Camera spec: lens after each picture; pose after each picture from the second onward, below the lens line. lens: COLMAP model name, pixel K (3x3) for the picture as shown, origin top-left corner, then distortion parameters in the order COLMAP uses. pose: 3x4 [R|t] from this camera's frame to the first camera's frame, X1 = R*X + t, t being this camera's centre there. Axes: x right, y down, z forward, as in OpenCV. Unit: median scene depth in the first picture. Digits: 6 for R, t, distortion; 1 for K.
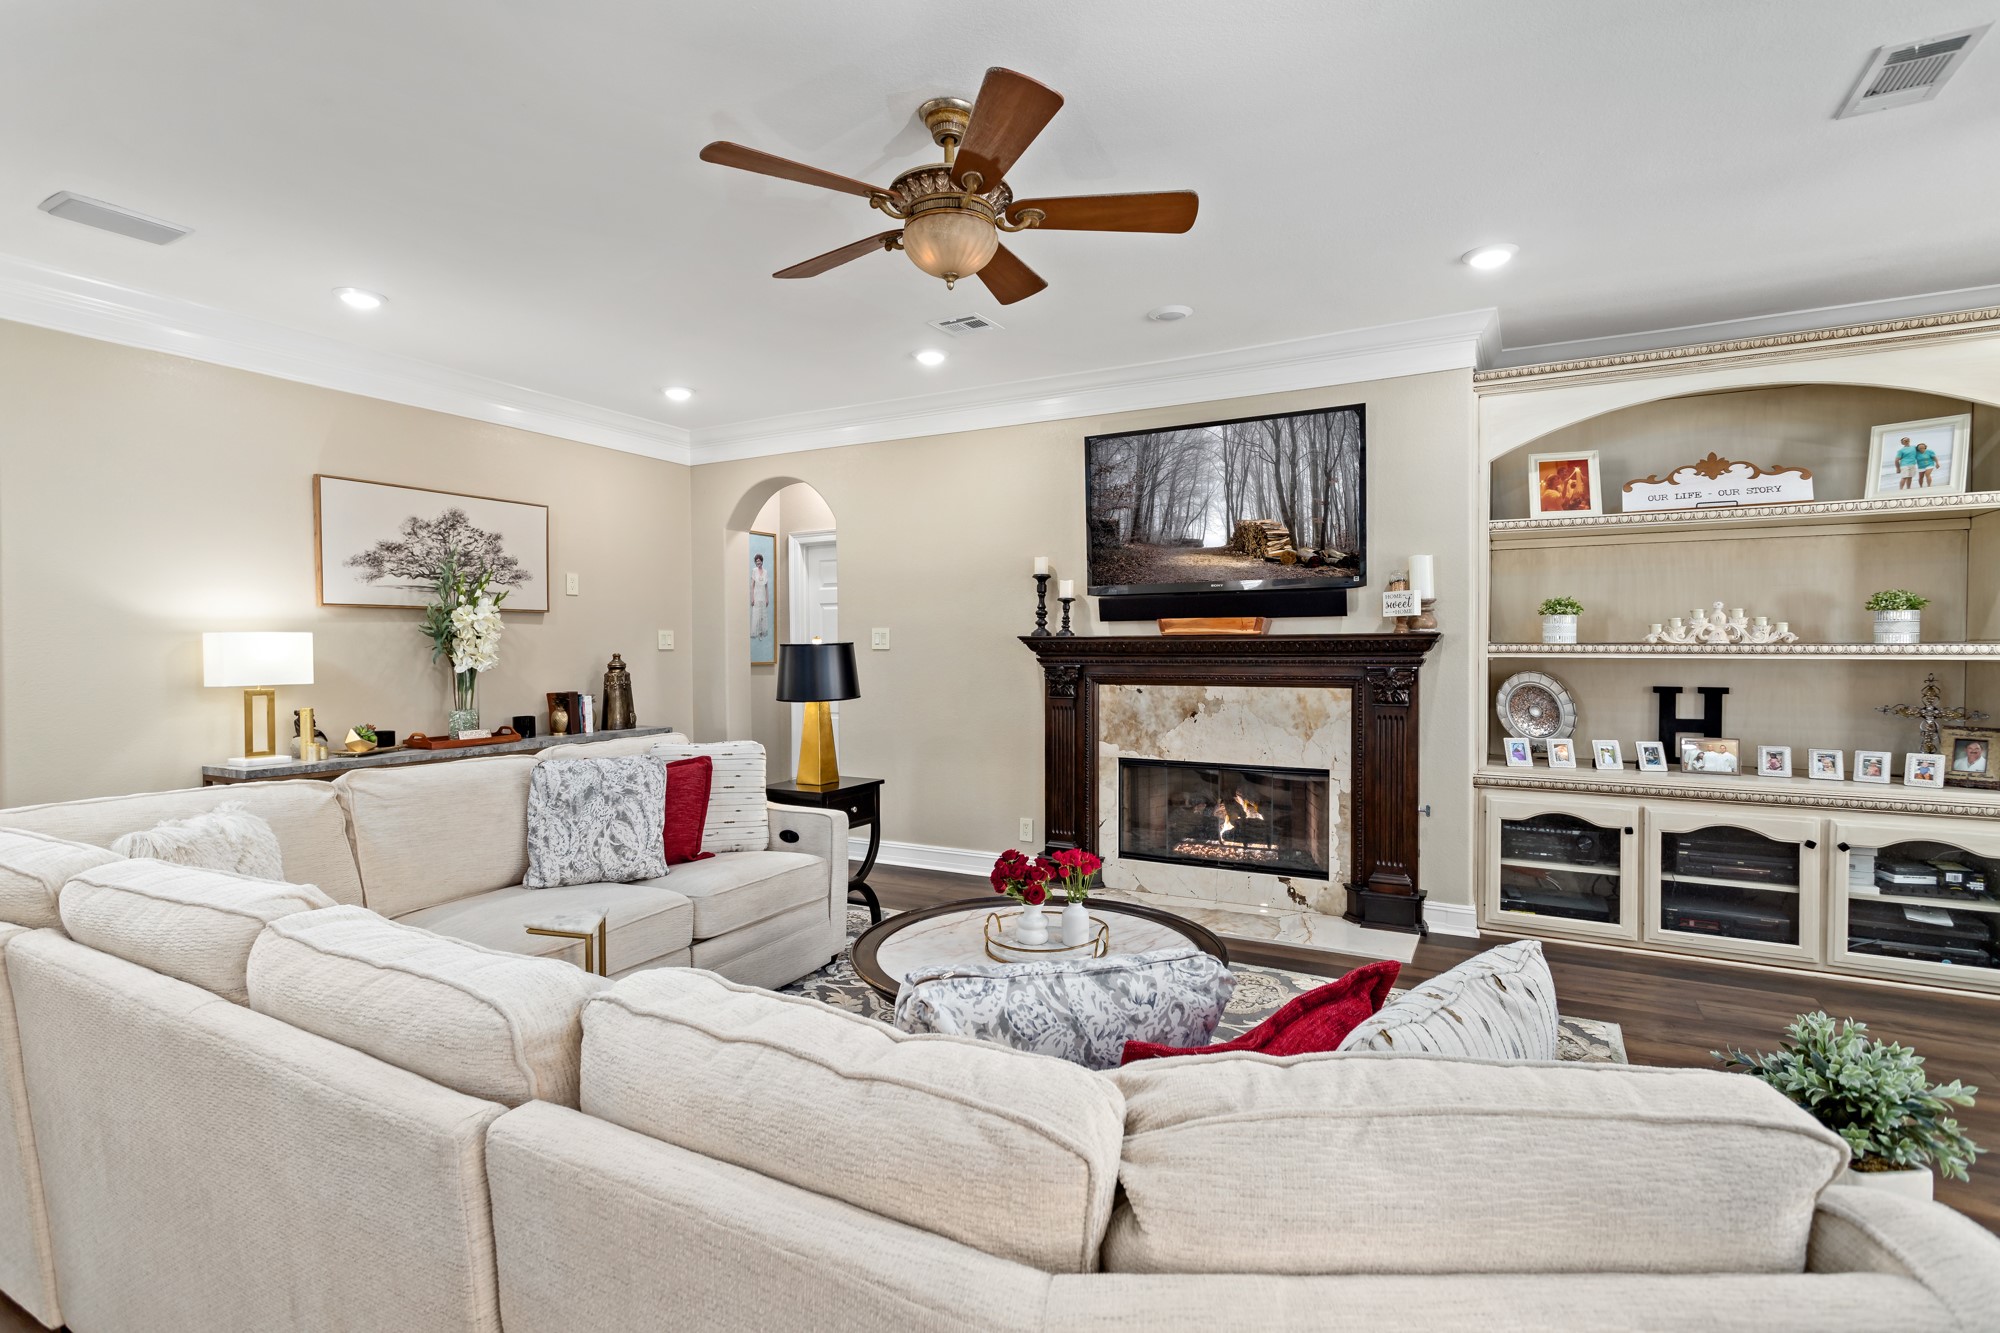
lens RADIAL K [[952.0, 0, 998.6], [0, 952.0, 663.9], [0, 0, 1]] dist [0.009840, -0.001480]
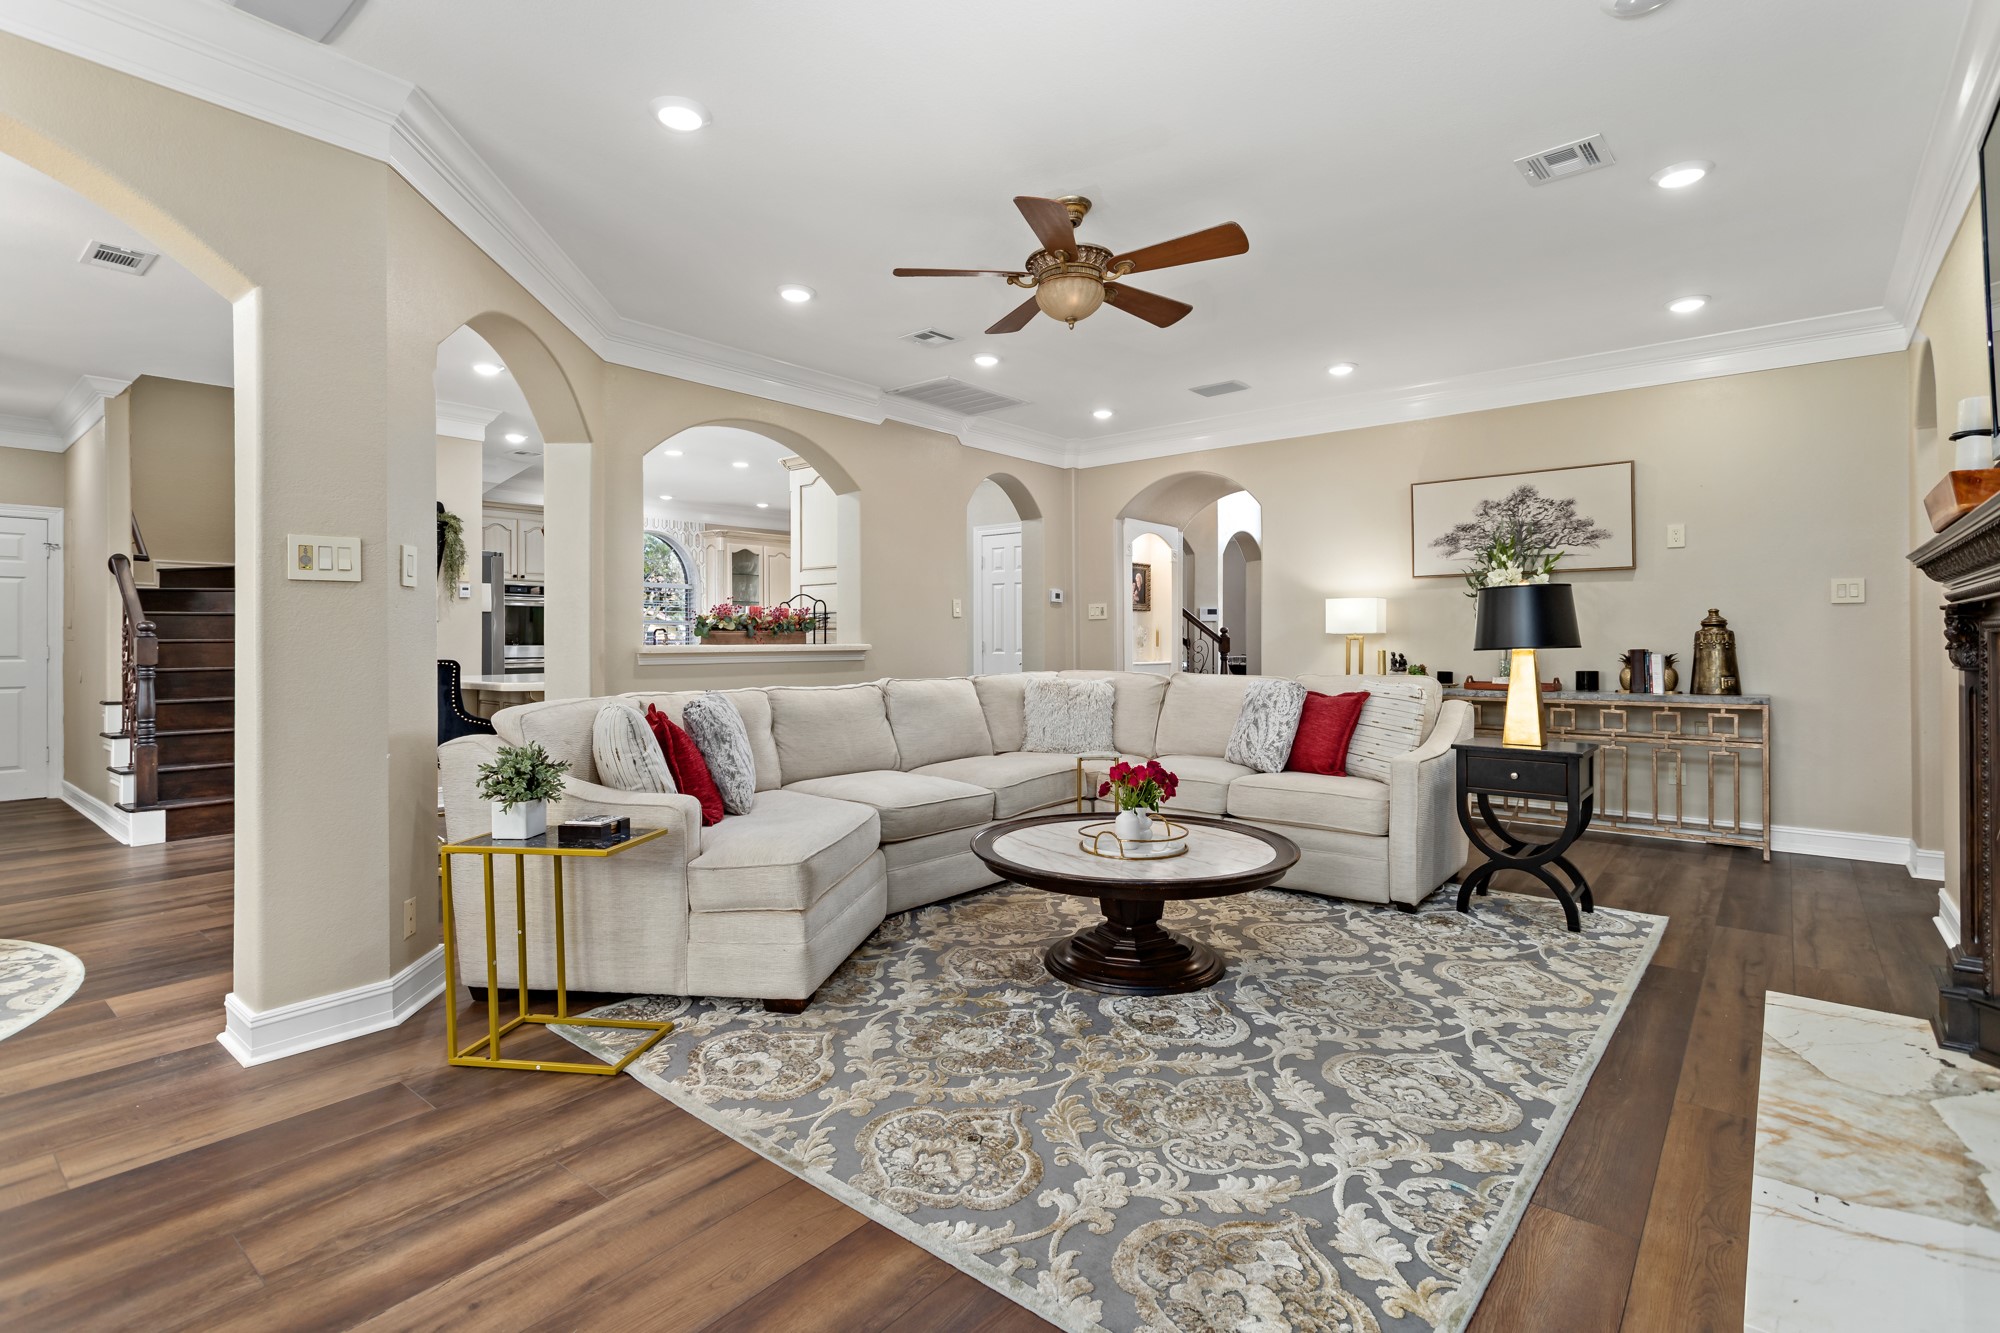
lens RADIAL K [[952.0, 0, 1000.6], [0, 952.0, 649.4], [0, 0, 1]] dist [0.009840, -0.001480]
pose [[-0.186120, 0.014871, -0.982414, 0.698892], [-0.014877, 0.999728, 0.017951, 0.024514], [0.982414, 0.017957, -0.185849, 0.610163]]
